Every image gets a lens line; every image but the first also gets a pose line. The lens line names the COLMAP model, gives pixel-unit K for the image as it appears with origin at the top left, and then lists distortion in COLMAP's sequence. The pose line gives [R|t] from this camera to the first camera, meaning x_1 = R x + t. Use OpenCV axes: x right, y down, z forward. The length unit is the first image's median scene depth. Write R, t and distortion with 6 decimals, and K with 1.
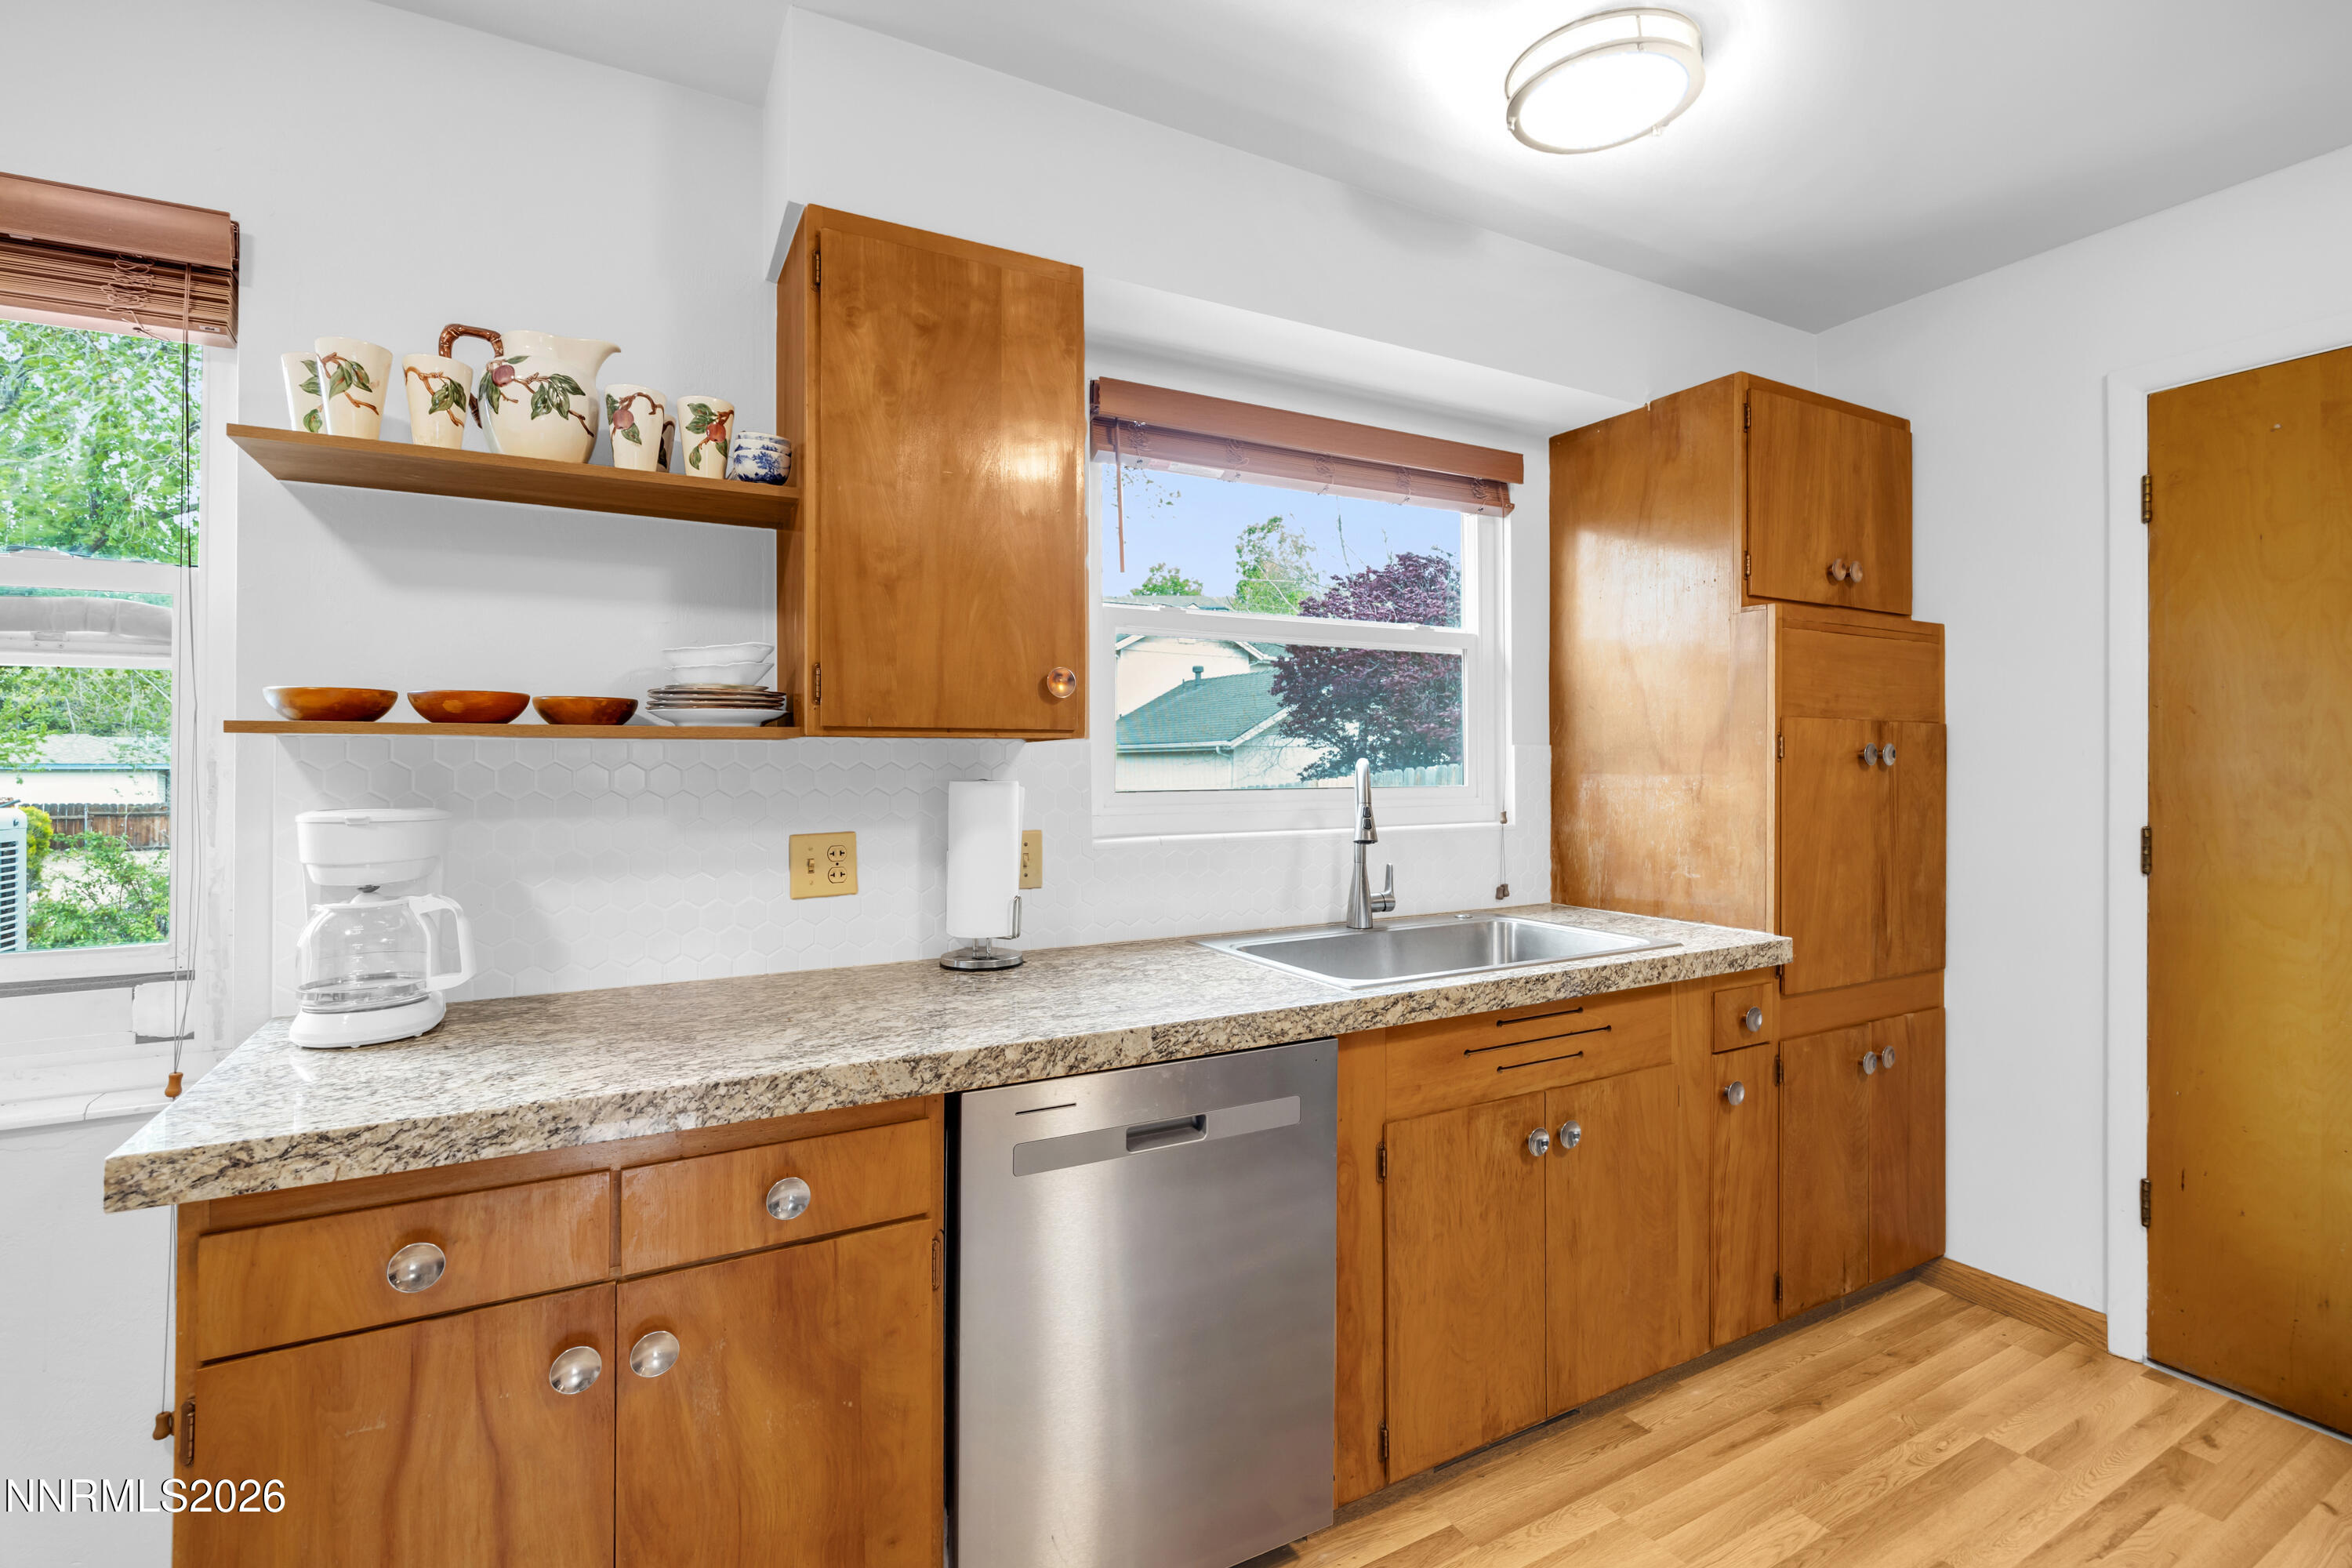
lens RADIAL K [[1068.3, 0, 1193.6], [0, 1068.3, 762.2], [0, 0, 1]] dist [-0.003739, -0.000022]
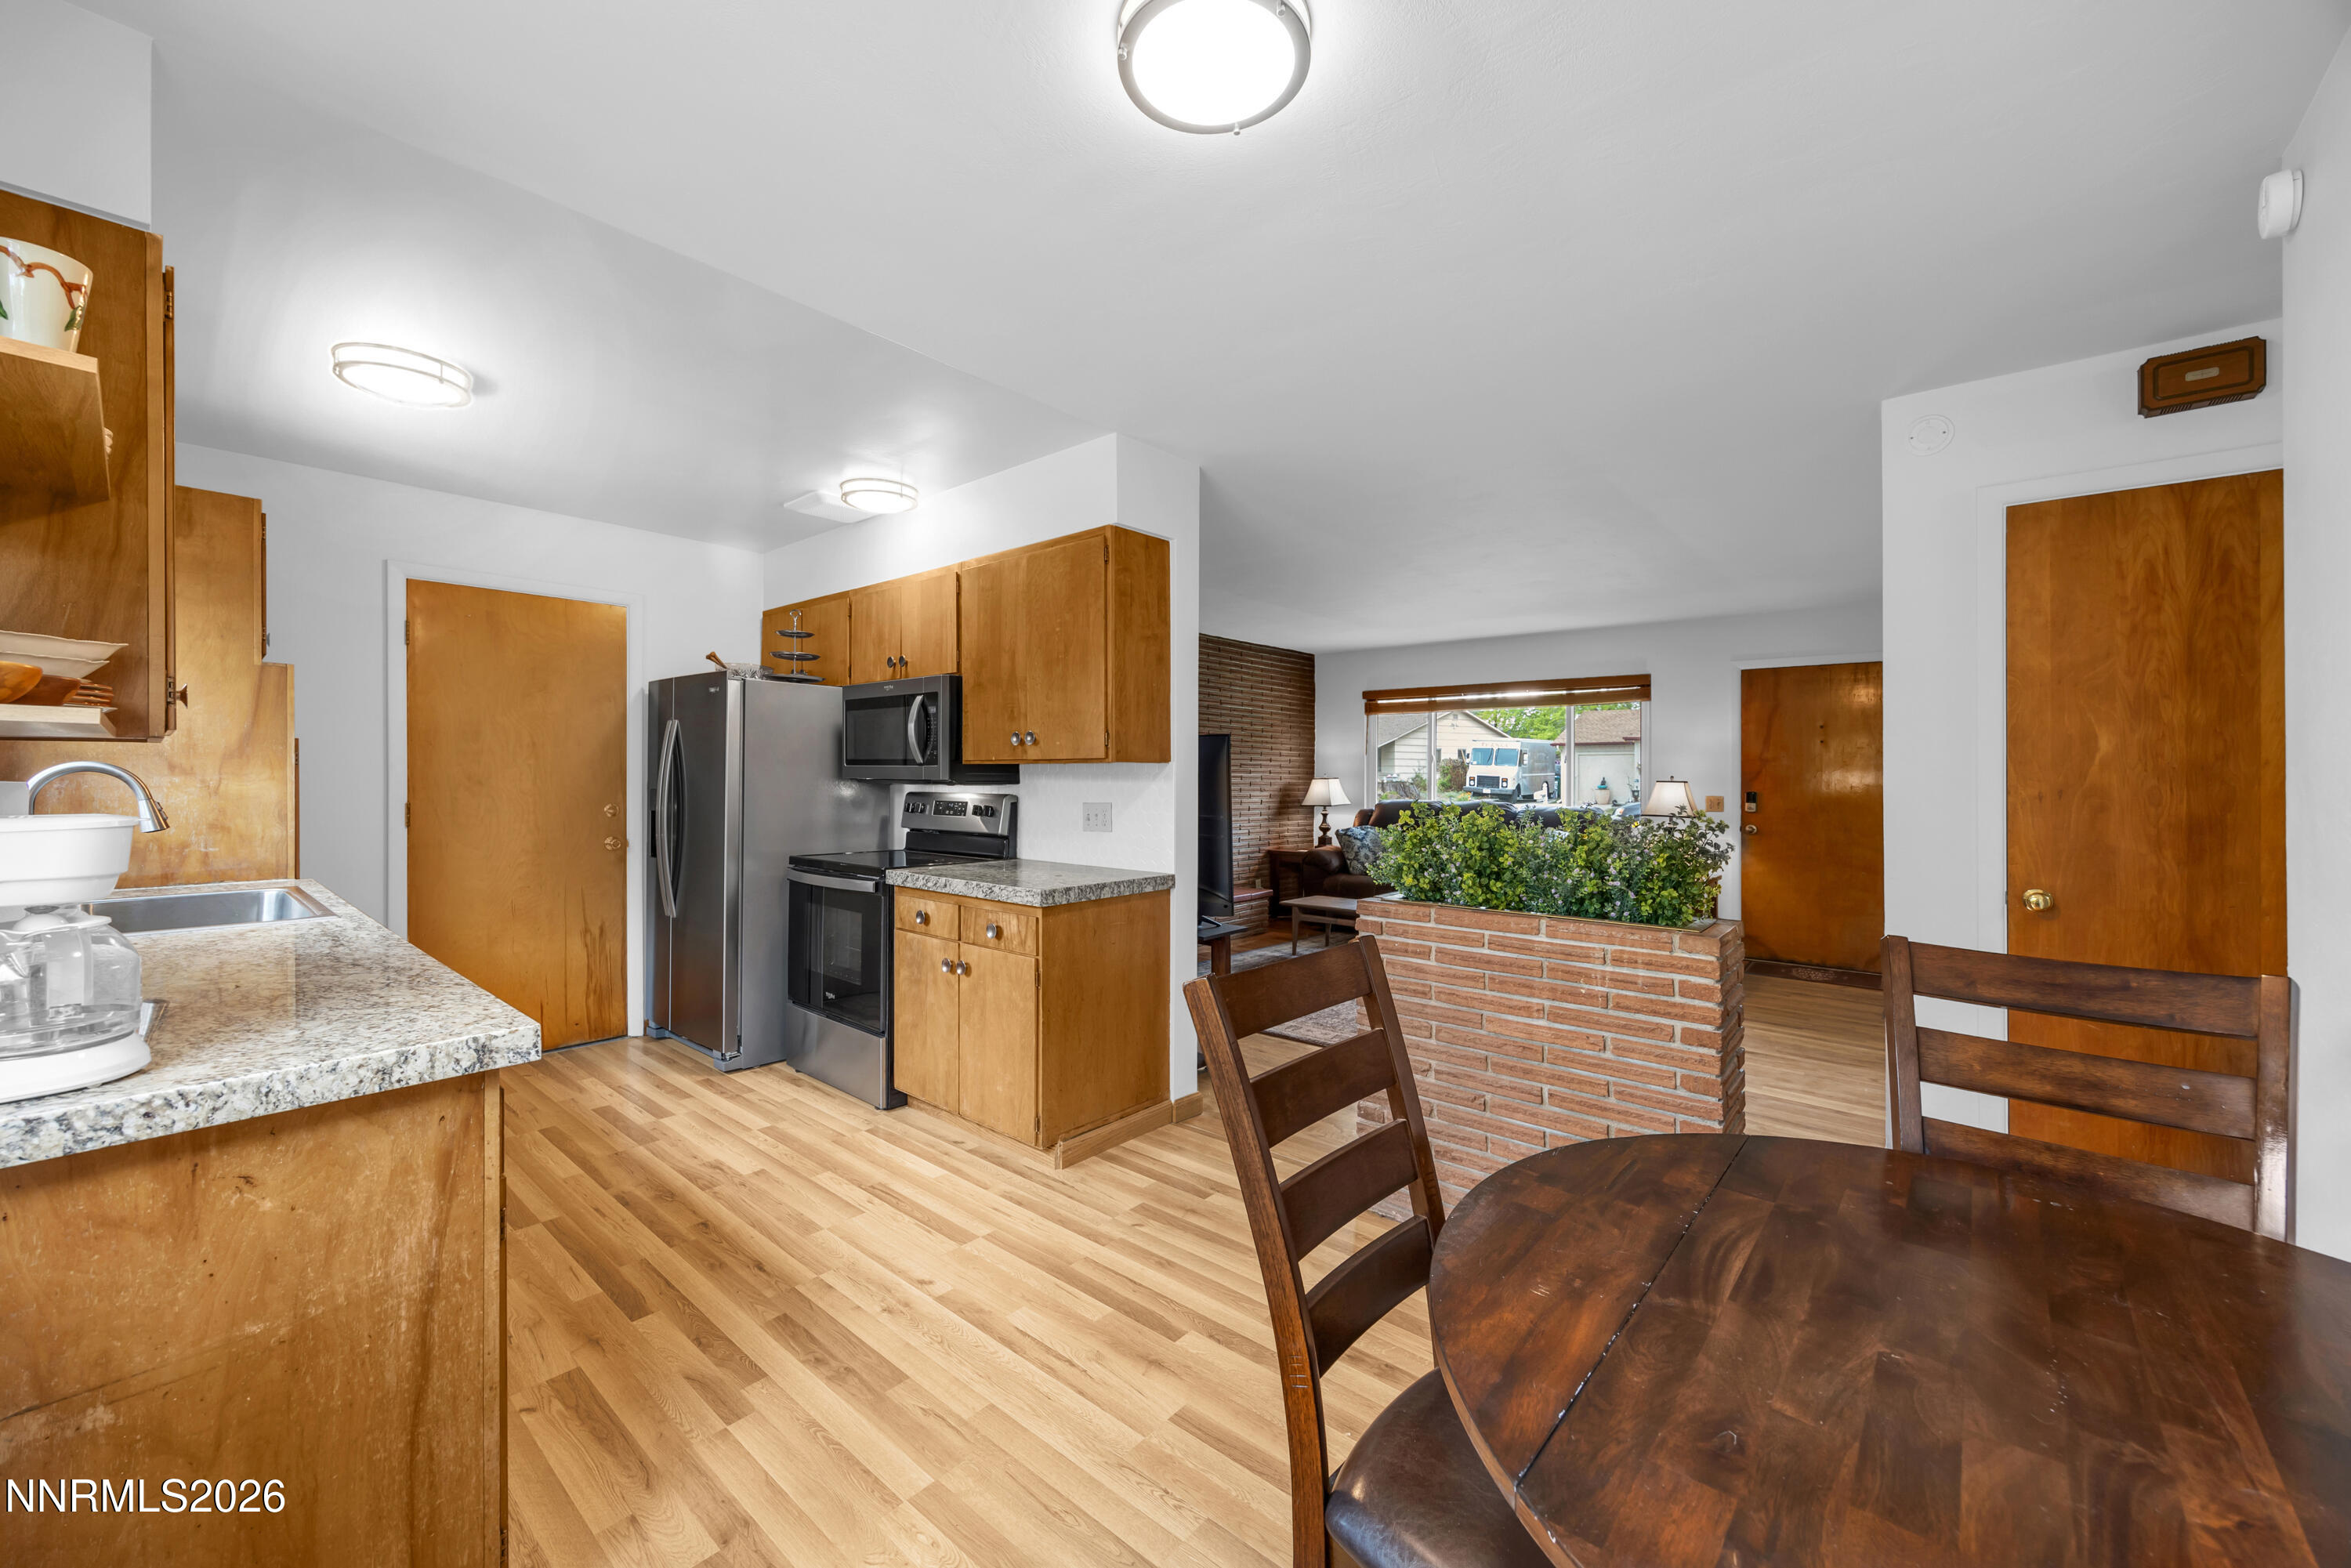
lens RADIAL K [[909.4, 0, 1163.6], [0, 909.4, 789.5], [0, 0, 1]] dist [-0.001902, 0.000521]
pose [[-0.334432, -0.014084, 0.942315, -1.293287], [-0.008566, 0.999892, 0.011904, 0.006118], [-0.942381, -0.004091, -0.334517, 0.300265]]
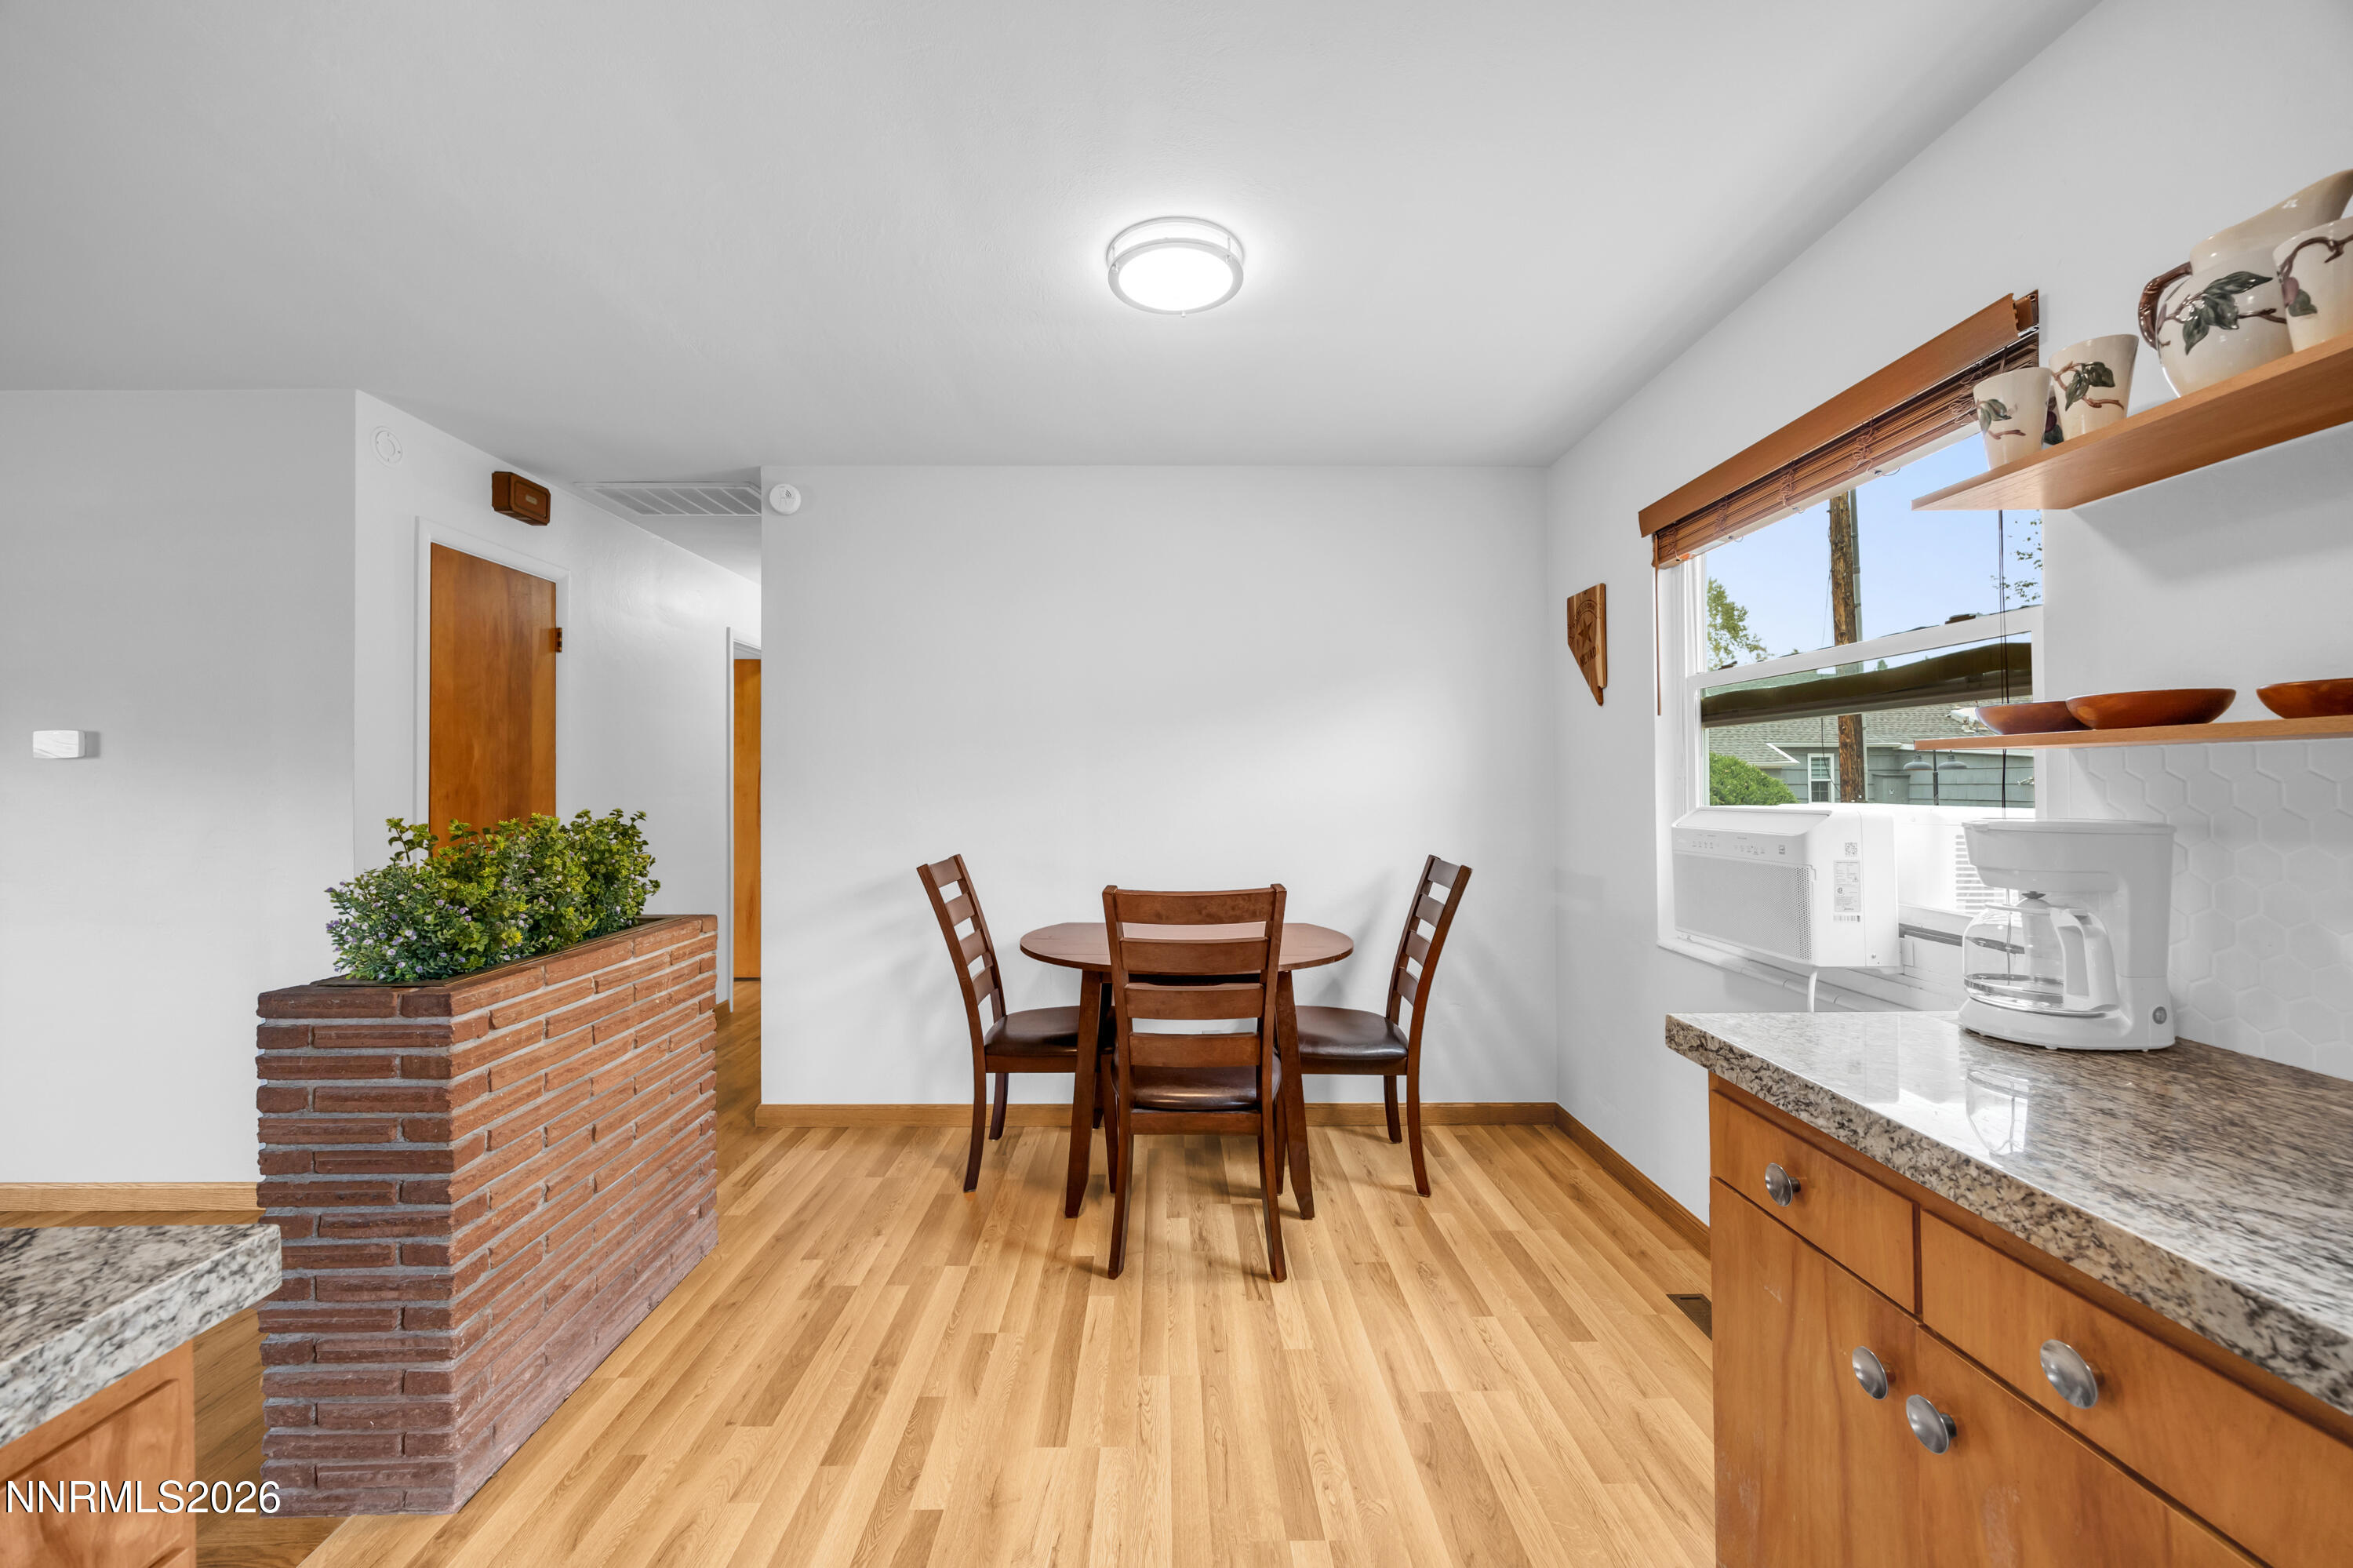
lens RADIAL K [[910.3, 0, 1187.1], [0, 910.3, 773.6], [0, 0, 1]] dist [-0.001902, 0.000521]
pose [[-0.458406, -0.004782, -0.888730, 0.288212], [0.005763, 0.999949, -0.008354, 0.004540], [0.888724, -0.008951, -0.458354, 0.504560]]
